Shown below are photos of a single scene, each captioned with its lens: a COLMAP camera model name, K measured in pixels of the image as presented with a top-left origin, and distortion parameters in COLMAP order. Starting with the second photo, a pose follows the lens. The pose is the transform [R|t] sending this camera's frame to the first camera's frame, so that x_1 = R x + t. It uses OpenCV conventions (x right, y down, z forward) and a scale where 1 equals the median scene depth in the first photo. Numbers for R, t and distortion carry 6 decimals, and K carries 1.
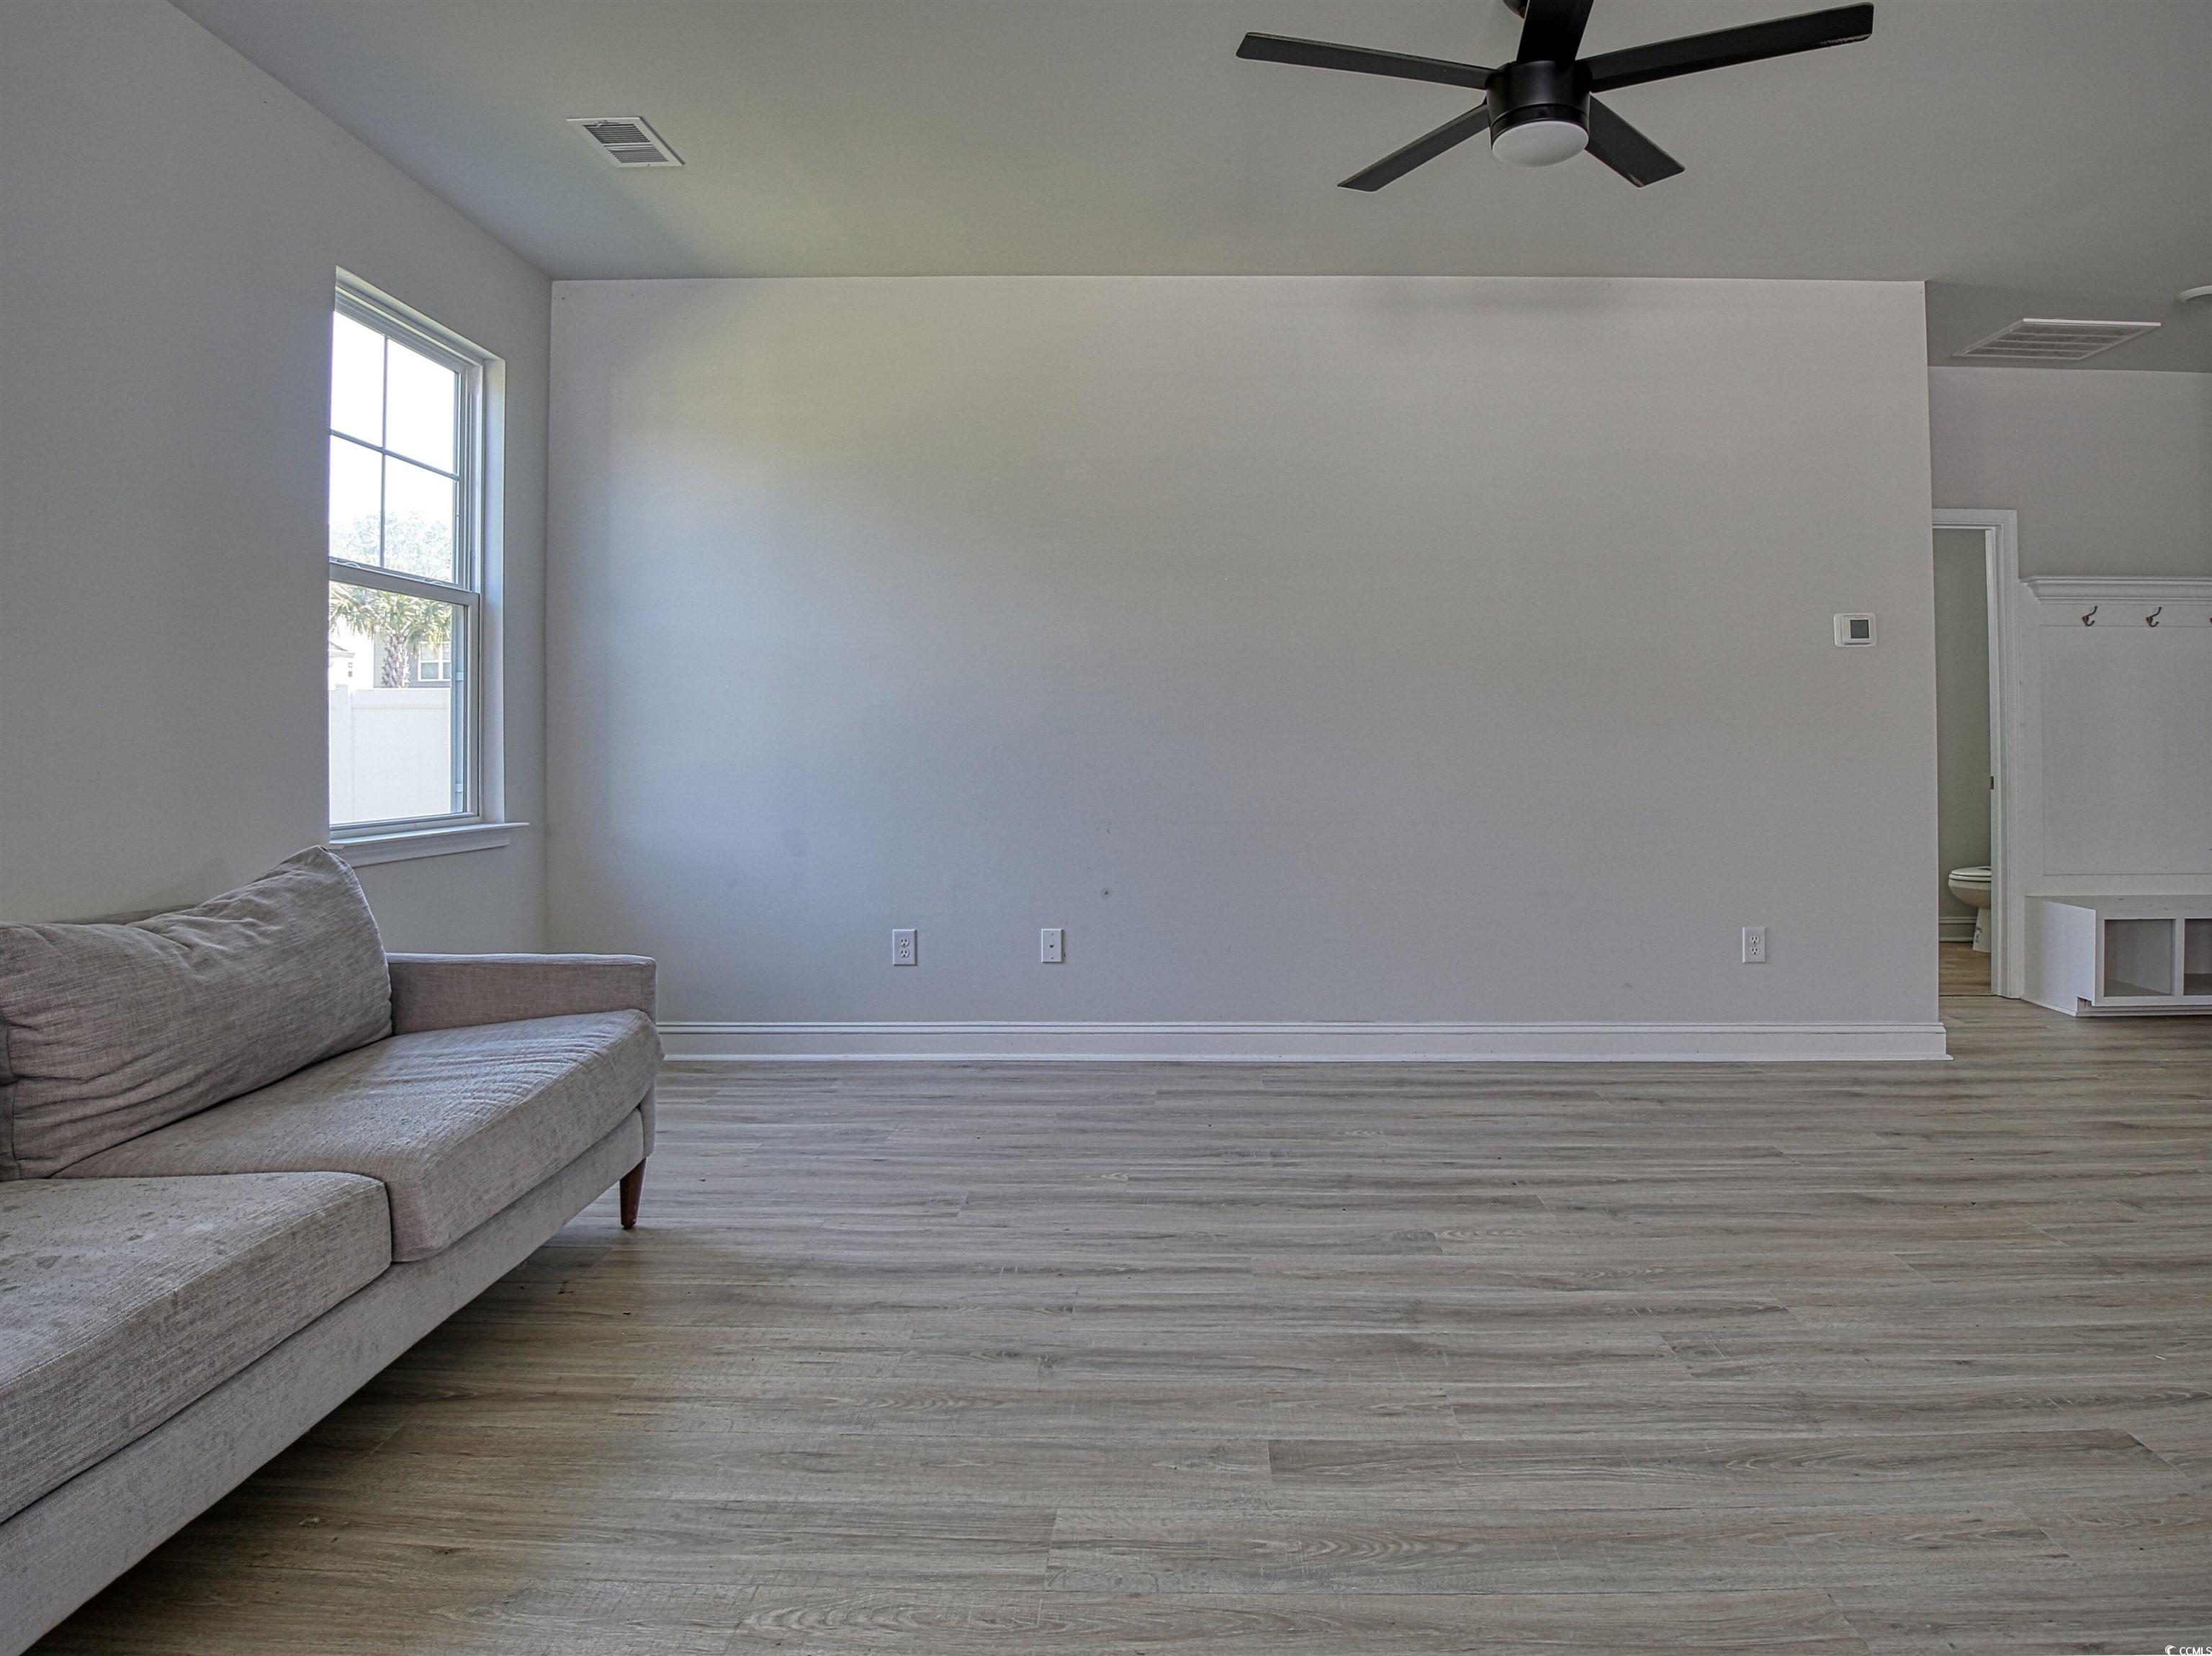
lens RADIAL K [[1316.6, 0, 1193.2], [0, 1316.6, 727.2], [0, 0, 1]] dist [-0.034584, -0.006269]
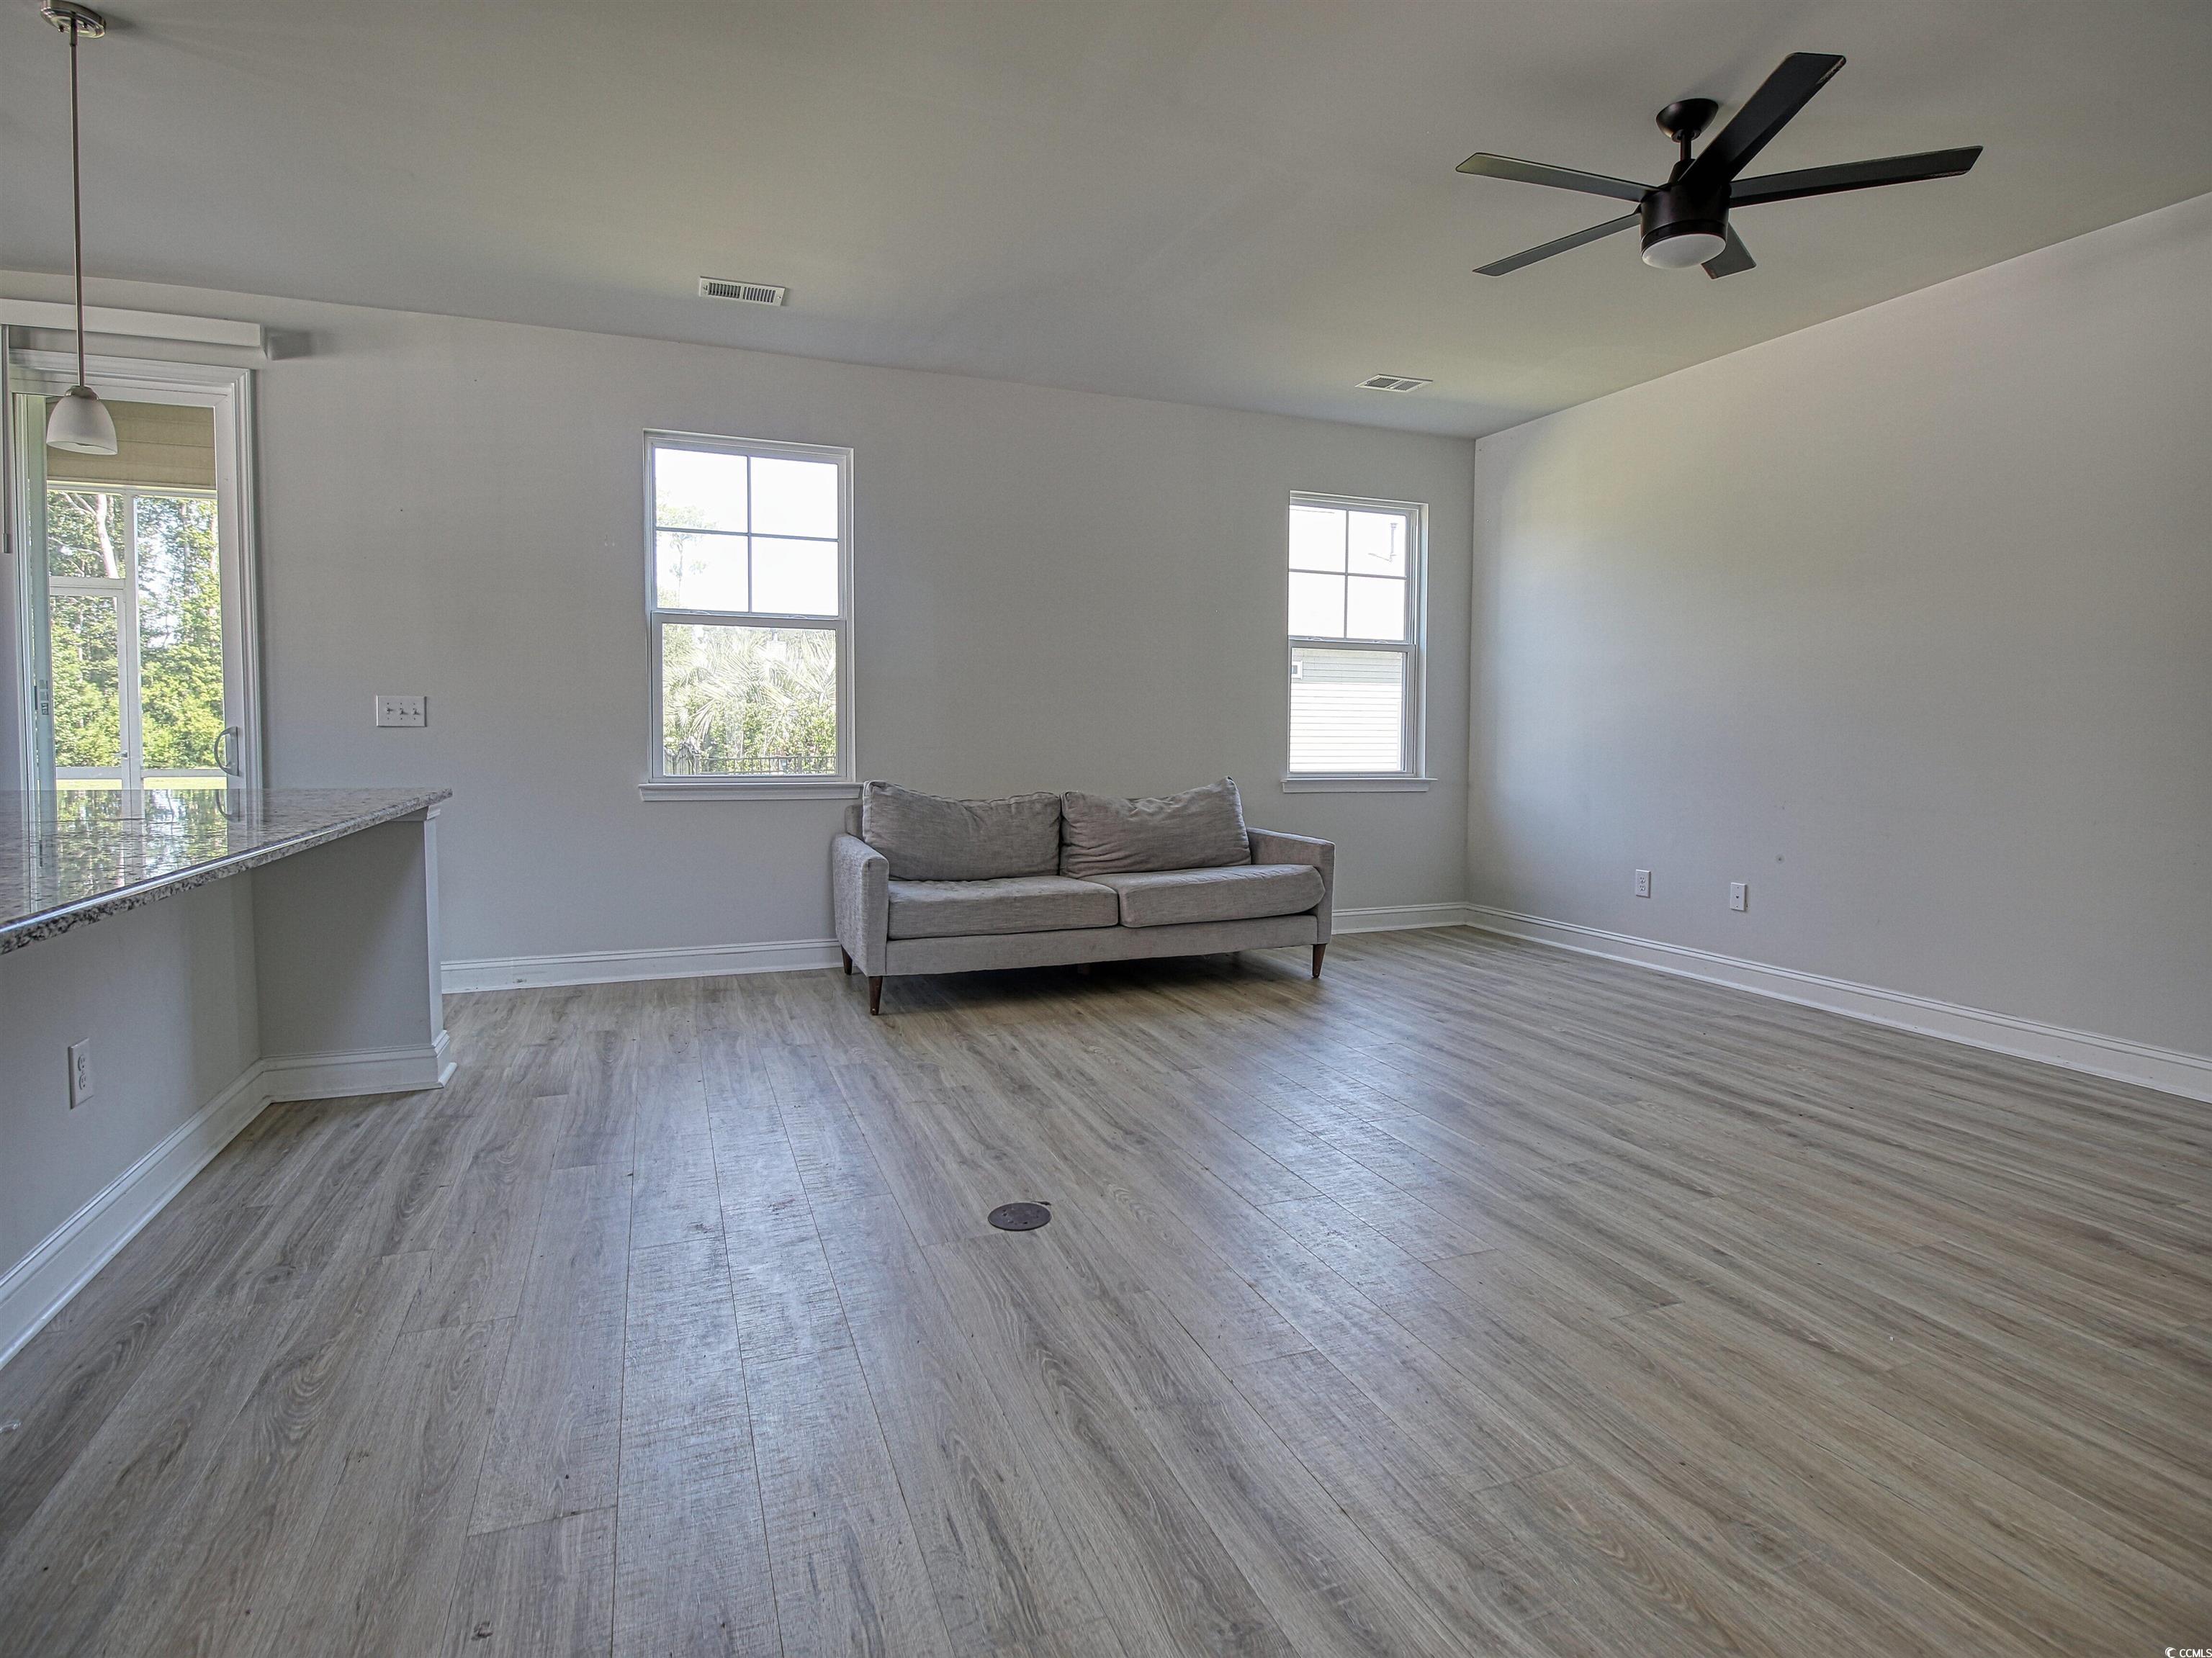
lens RADIAL K [[1131.7, 0, 1112.6], [0, 1131.7, 812.4], [0, 0, 1]] dist [-0.005300, -0.001865]
pose [[0.379416, 0.068560, -0.922683, 0.881773], [0.002726, 0.997164, 0.075216, 0.005582], [0.925222, -0.031053, 0.378153, 0.065552]]
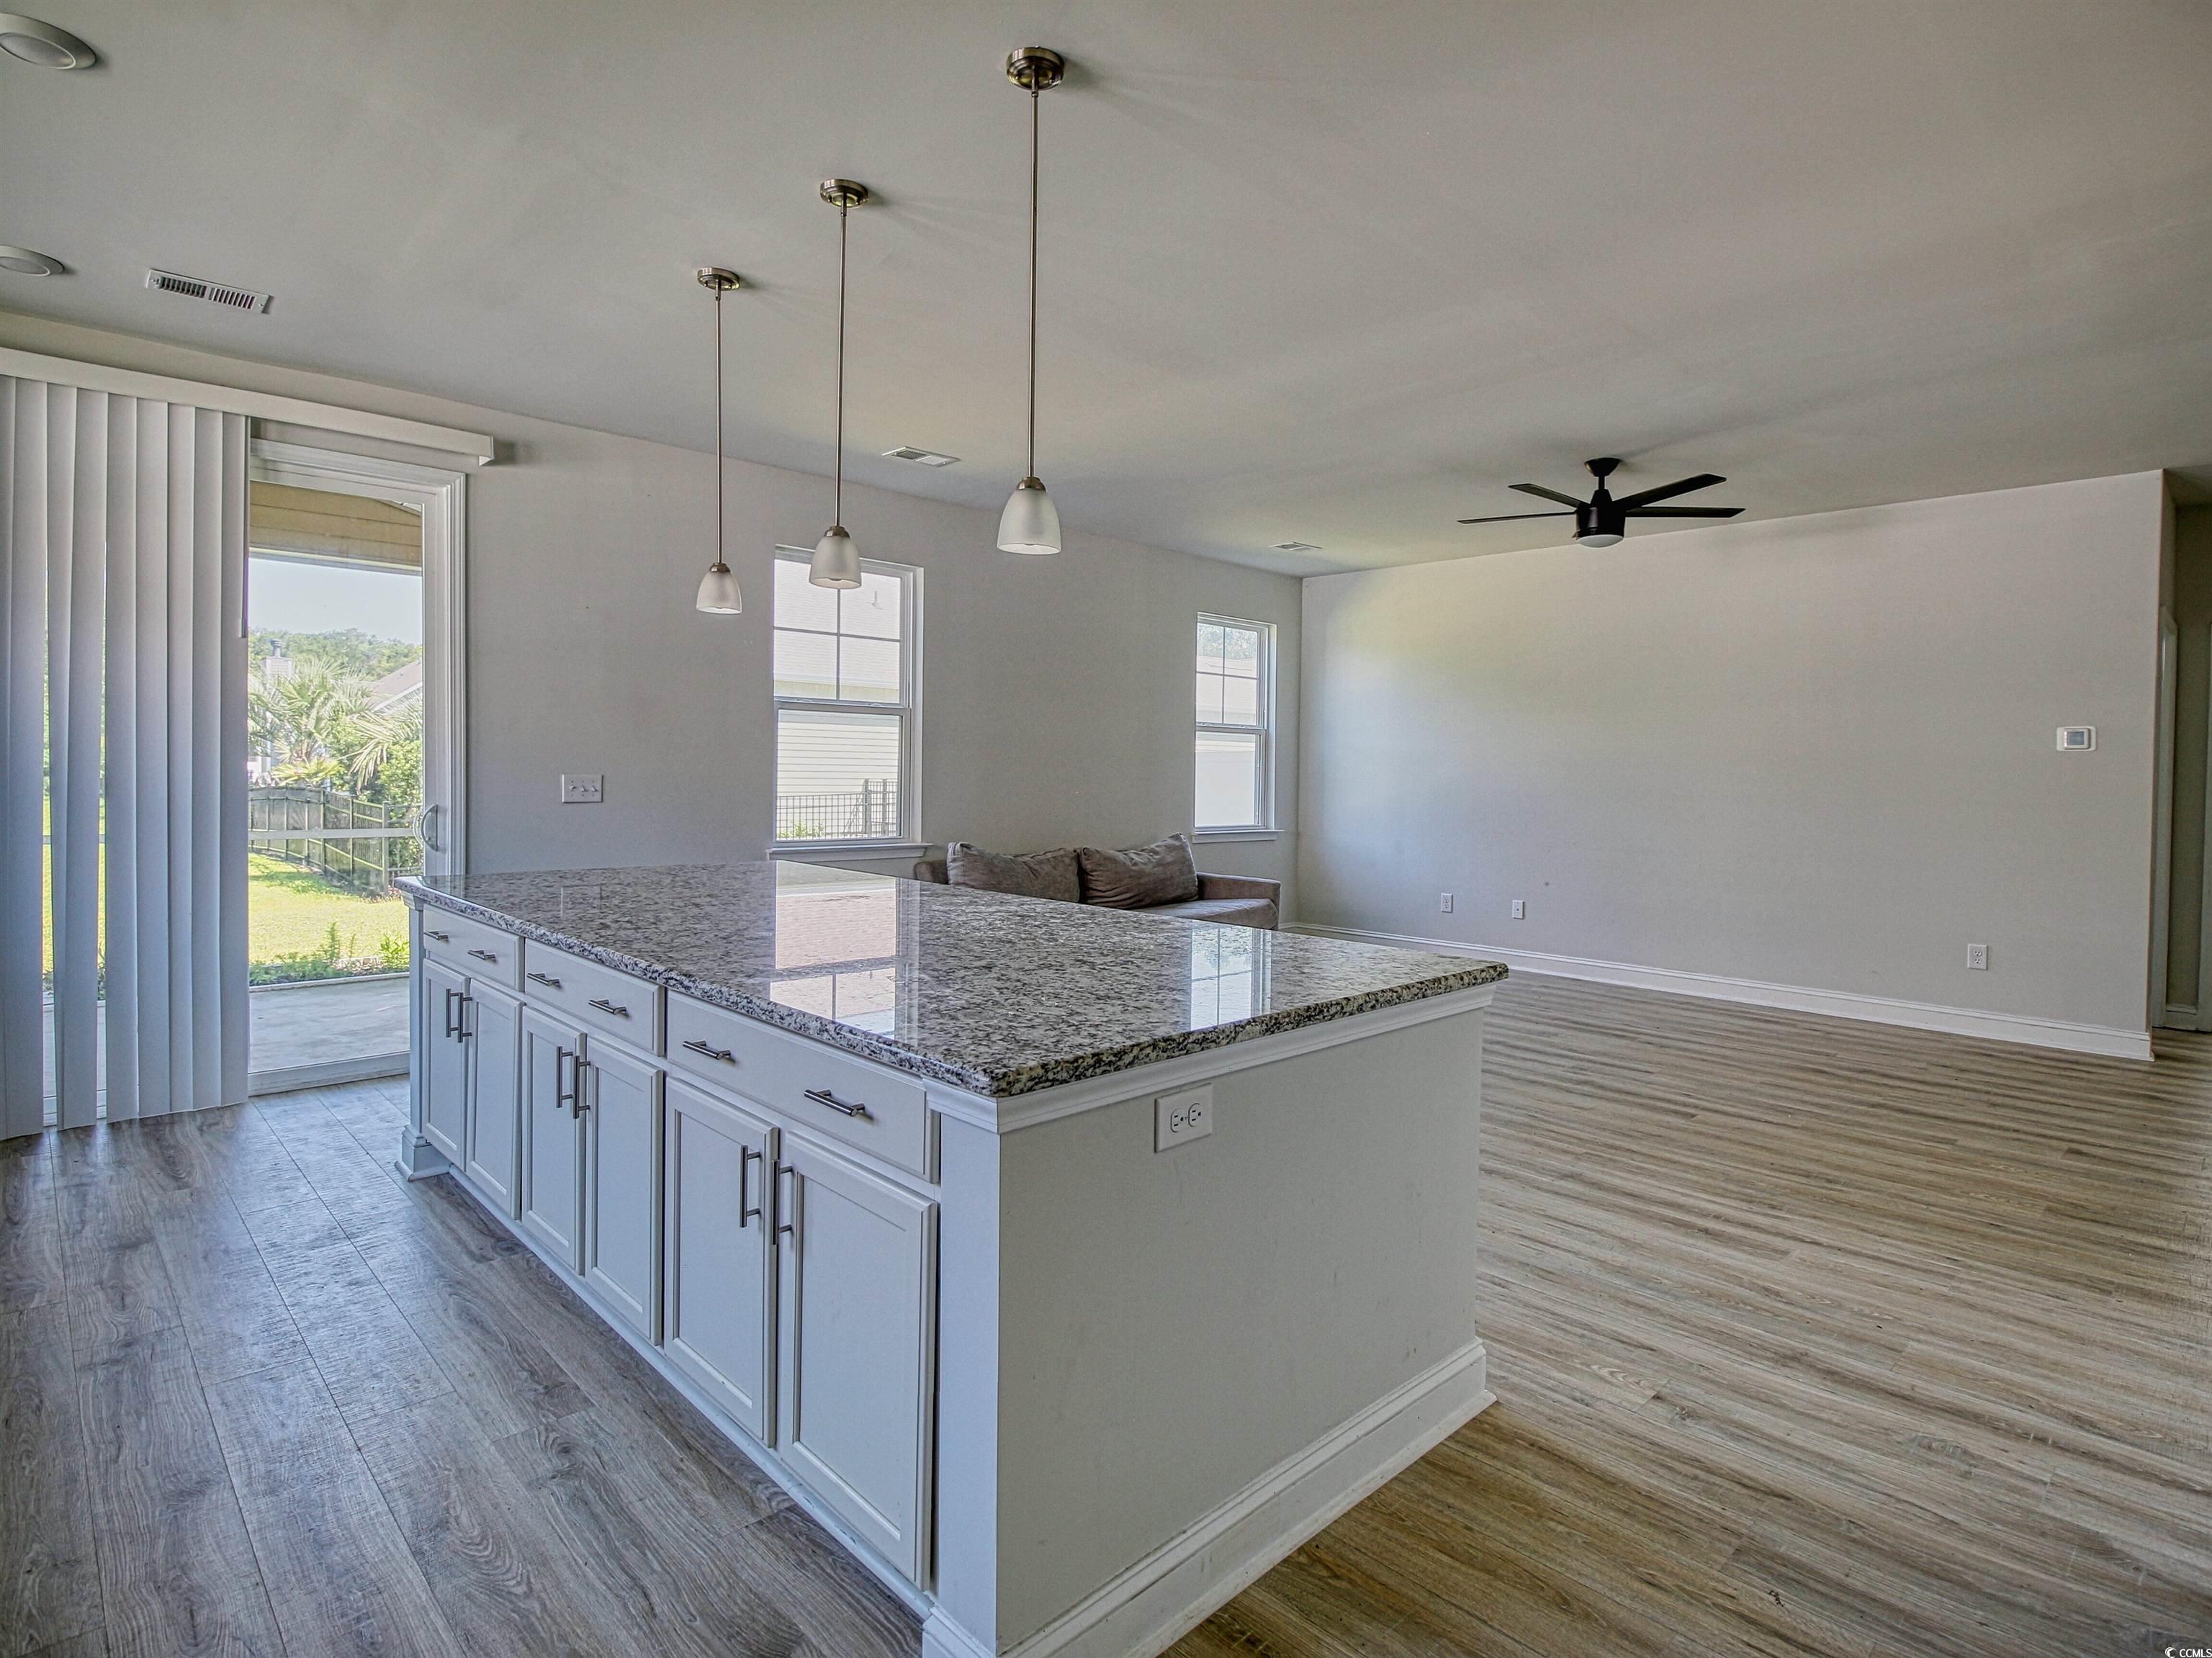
lens RADIAL K [[1131.7, 0, 1115.3], [0, 1131.7, 810.8], [0, 0, 1]] dist [-0.005300, -0.001865]
pose [[0.704759, 0.036205, -0.708523, 0.852321], [-0.008376, 0.999052, 0.042721, -0.054256], [0.709398, -0.024173, 0.704394, -0.742512]]
